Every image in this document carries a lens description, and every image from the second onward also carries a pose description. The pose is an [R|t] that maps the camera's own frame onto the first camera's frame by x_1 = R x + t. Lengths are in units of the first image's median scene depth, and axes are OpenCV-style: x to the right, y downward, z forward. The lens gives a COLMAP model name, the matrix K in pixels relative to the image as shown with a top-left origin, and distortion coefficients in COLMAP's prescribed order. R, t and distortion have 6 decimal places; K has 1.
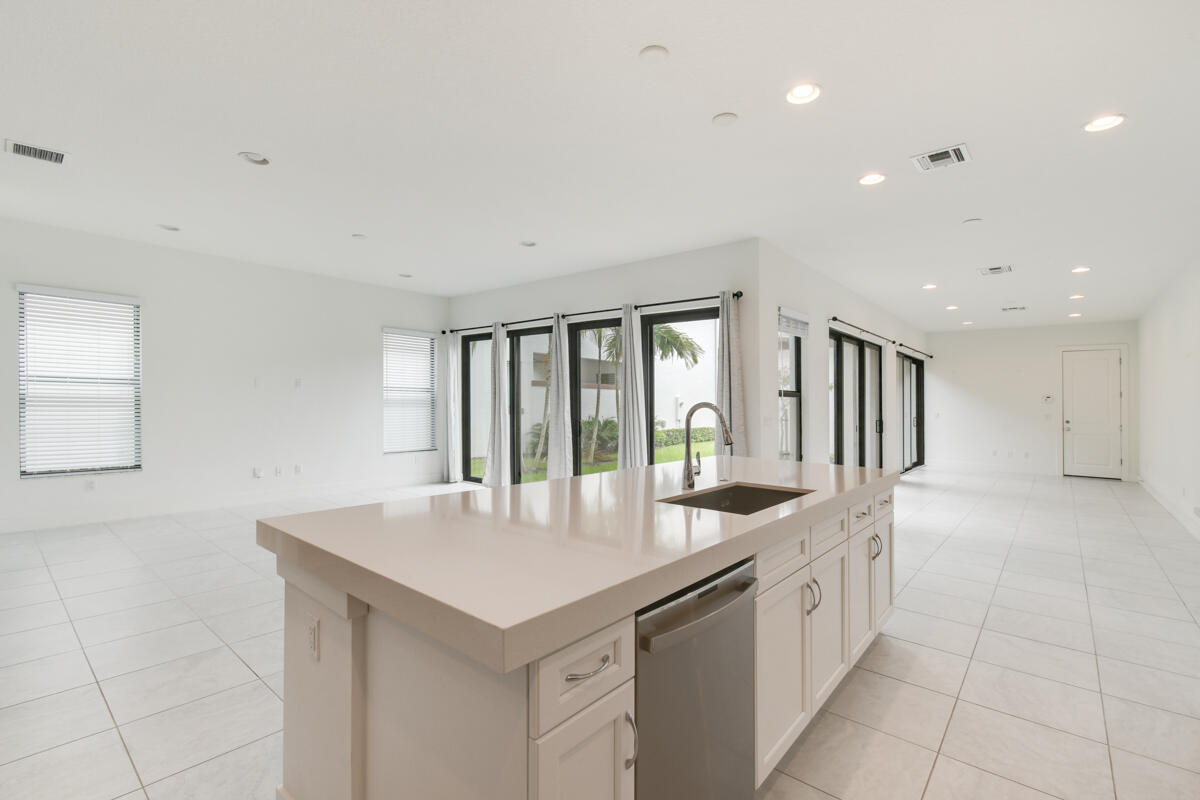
lens RADIAL K [[536.5, 0, 600.0], [0, 536.5, 400.0], [0, 0, 1]] dist [0.005354, 0.000199]
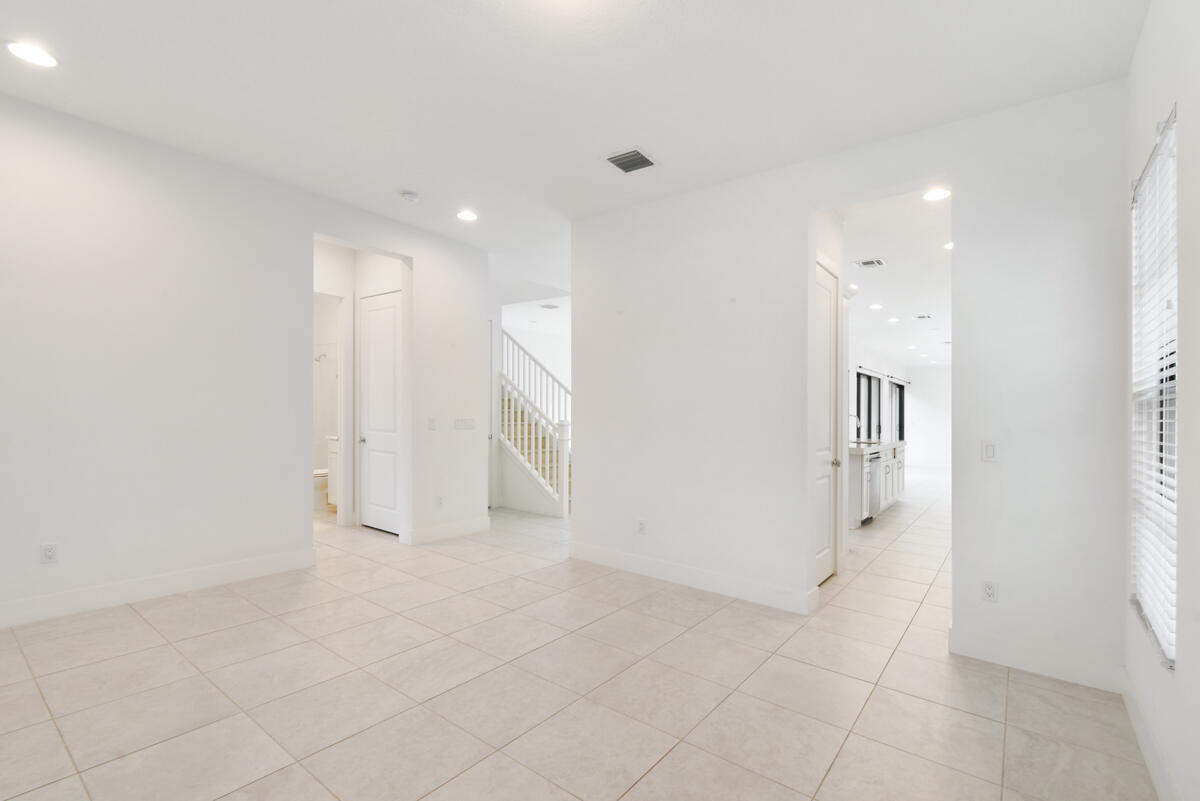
lens RADIAL K [[536.5, 0, 600.0], [0, 536.5, 400.5], [0, 0, 1]] dist [0.005354, 0.000199]
pose [[0.999093, 0.008445, 0.041725, -0.406771], [-0.007781, 0.999841, -0.016071, -0.003822], [-0.041854, 0.015731, 0.999000, -0.604276]]
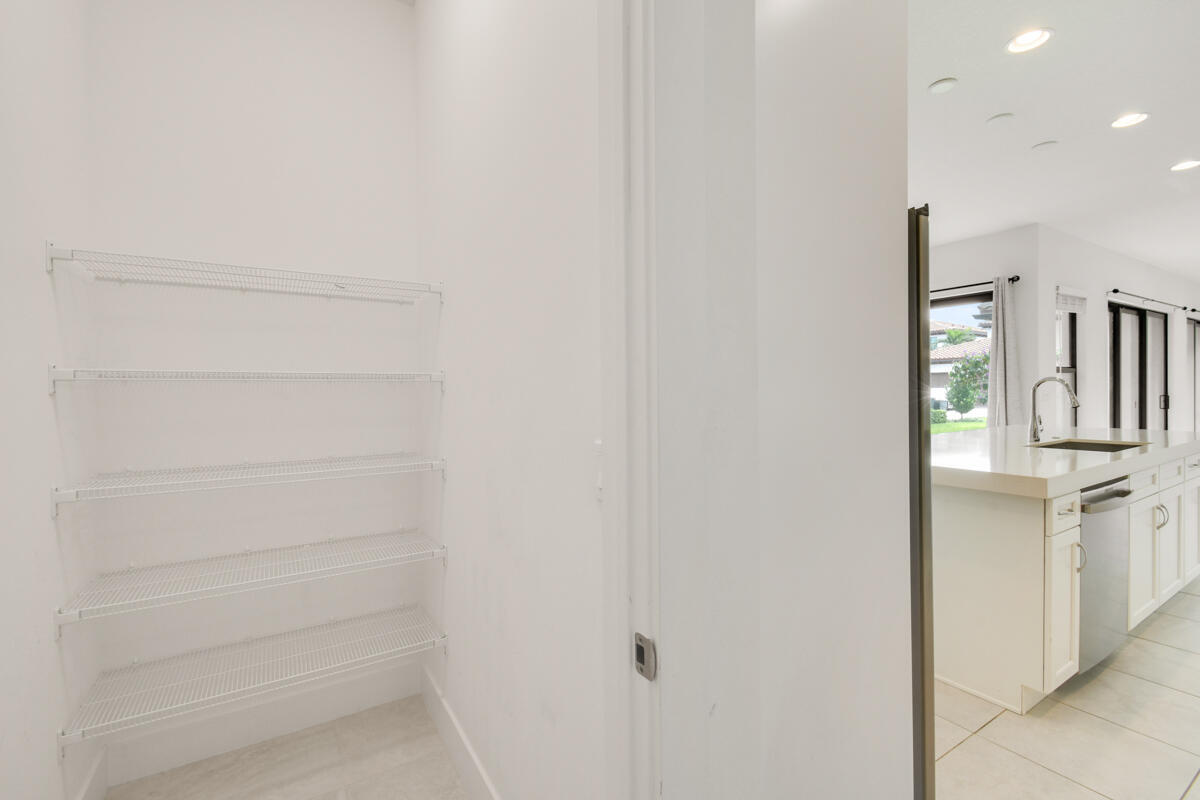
lens RADIAL K [[540.5, 0, 600.1], [0, 540.5, 407.7], [0, 0, 1]] dist [0.000112, -0.000166]
pose [[0.954823, -0.023887, -0.296213, -0.141063], [0.033490, 0.999064, 0.027384, 0.001999], [0.295282, -0.036067, 0.954729, -0.182820]]
